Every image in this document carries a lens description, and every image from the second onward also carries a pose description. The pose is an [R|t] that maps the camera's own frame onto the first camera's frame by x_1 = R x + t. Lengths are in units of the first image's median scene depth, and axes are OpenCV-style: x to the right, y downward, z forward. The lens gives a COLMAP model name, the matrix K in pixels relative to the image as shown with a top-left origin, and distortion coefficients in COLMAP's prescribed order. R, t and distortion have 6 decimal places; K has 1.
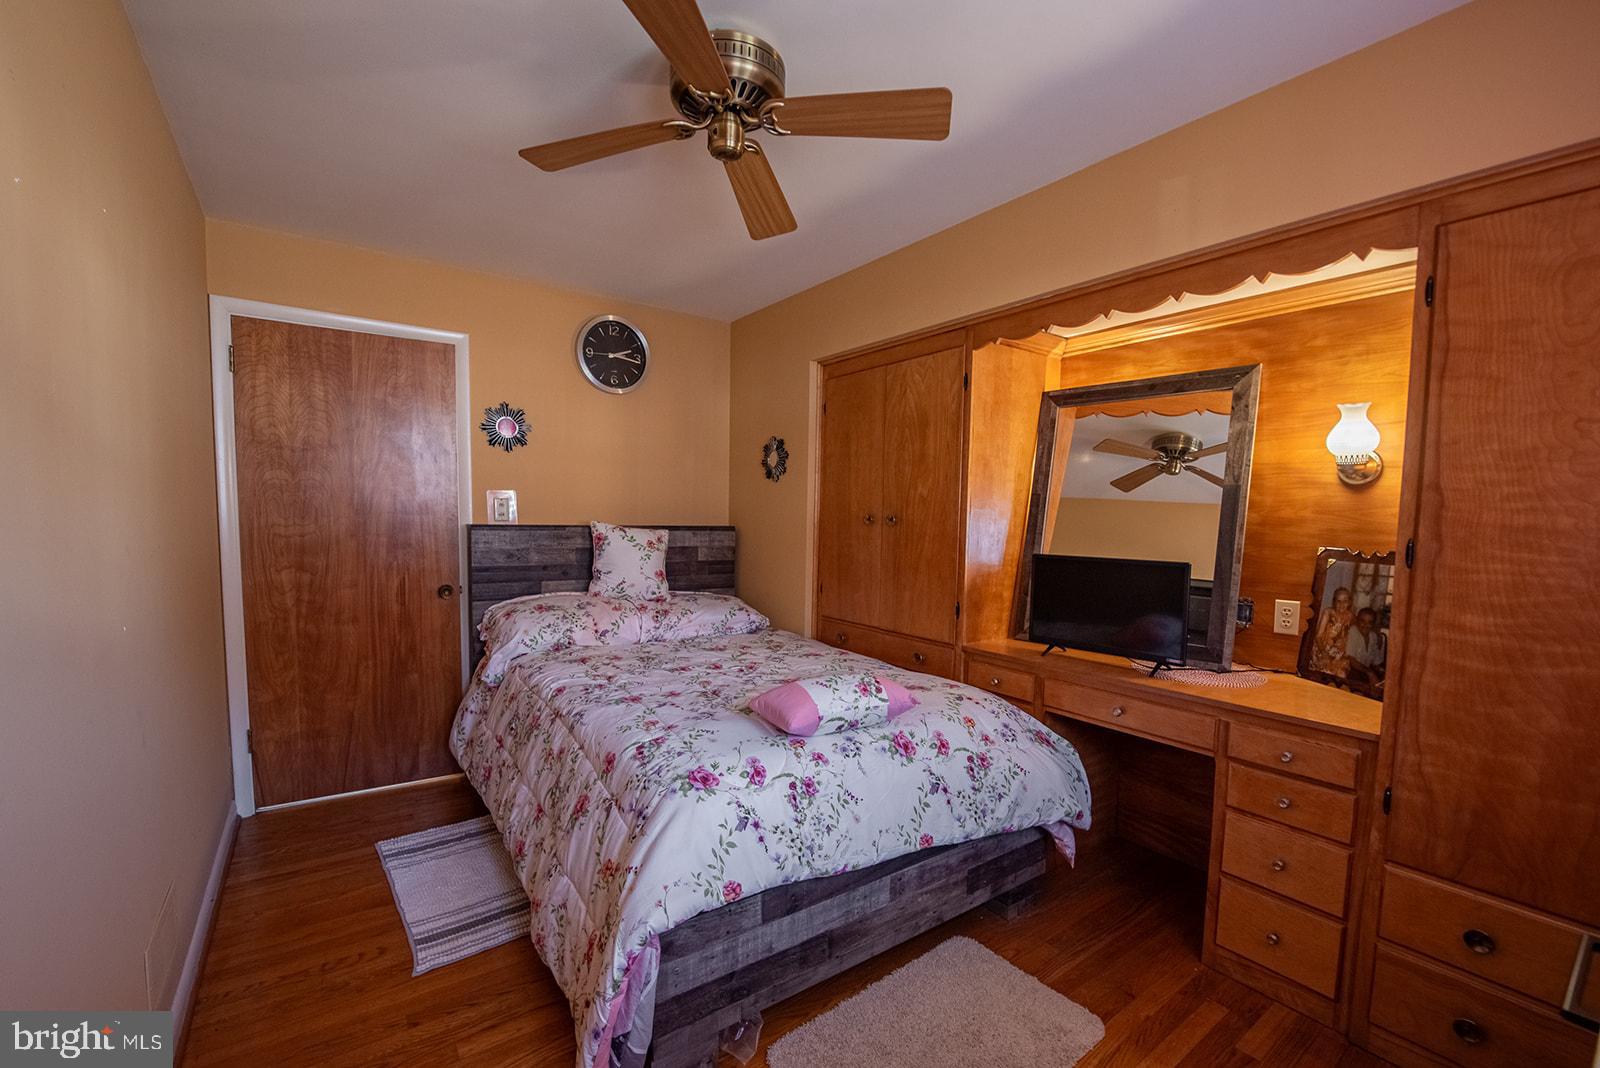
lens RADIAL K [[652.8, 0, 780.6], [0, 652.8, 560.7], [0, 0, 1]] dist [-0.018299, -0.000629]
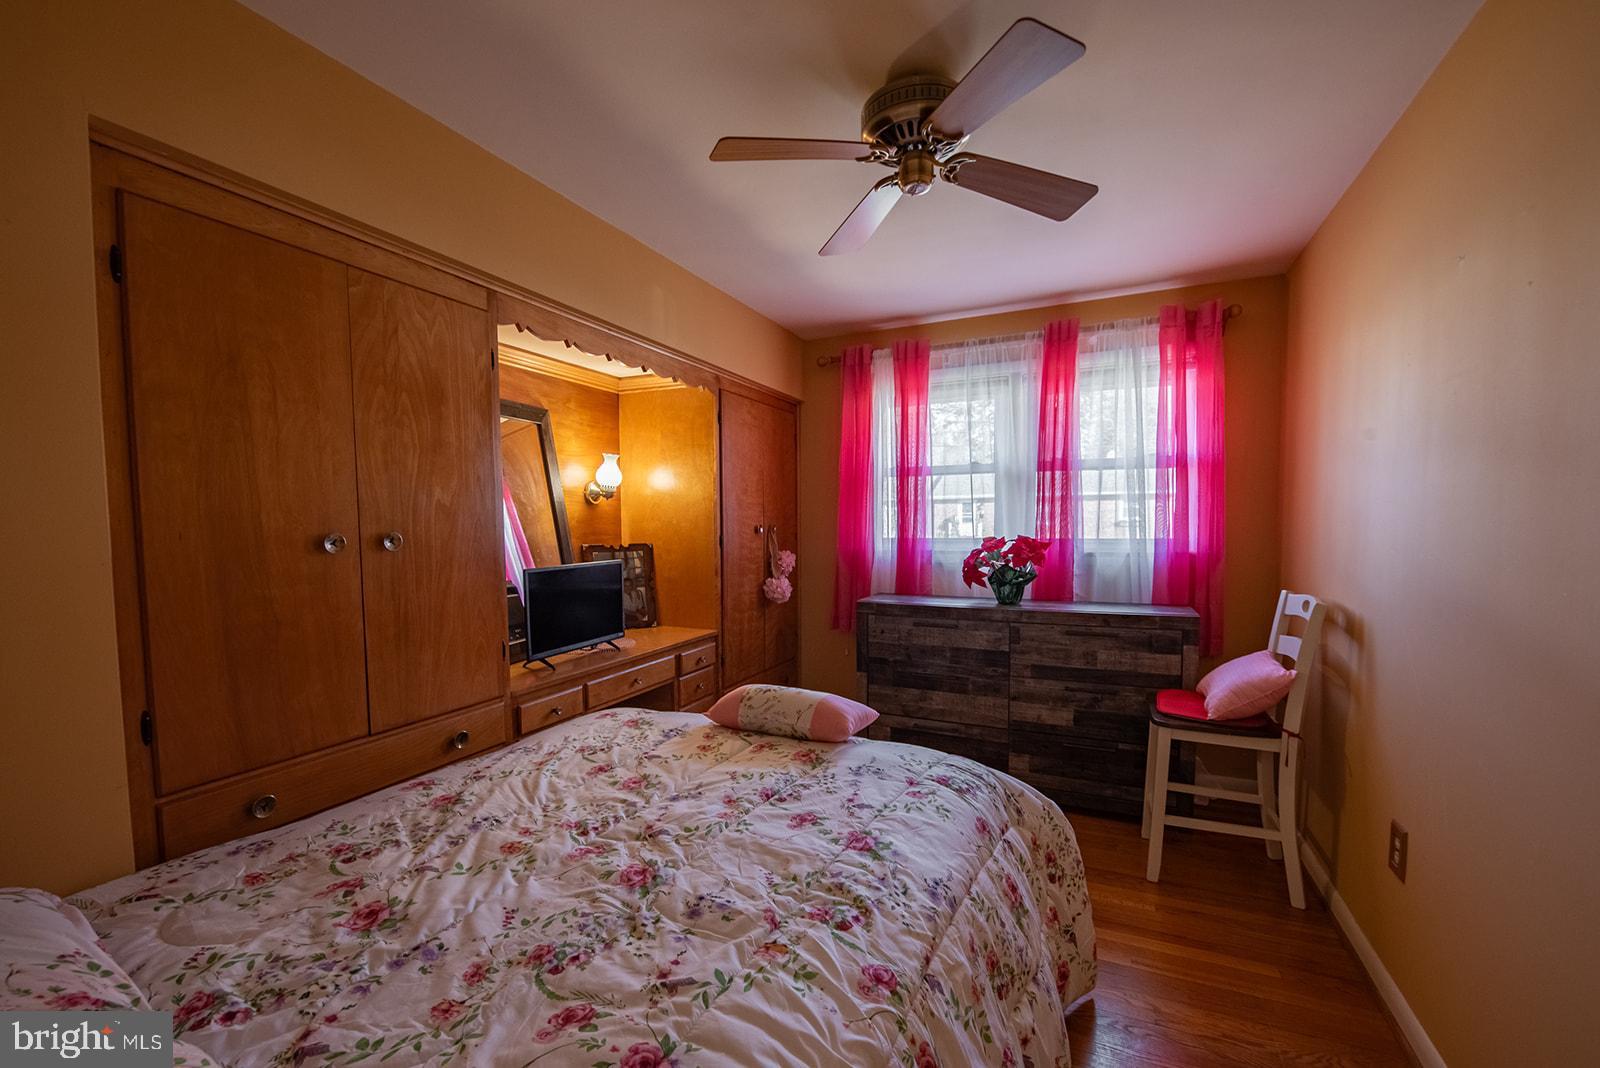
lens RADIAL K [[652.8, 0, 780.6], [0, 652.8, 560.7], [0, 0, 1]] dist [-0.018299, -0.000629]
pose [[-0.485958, -0.060440, 0.871890, -0.540497], [0.066218, 0.992192, 0.105686, -0.088345], [-0.871470, 0.109093, -0.478162, 1.017207]]
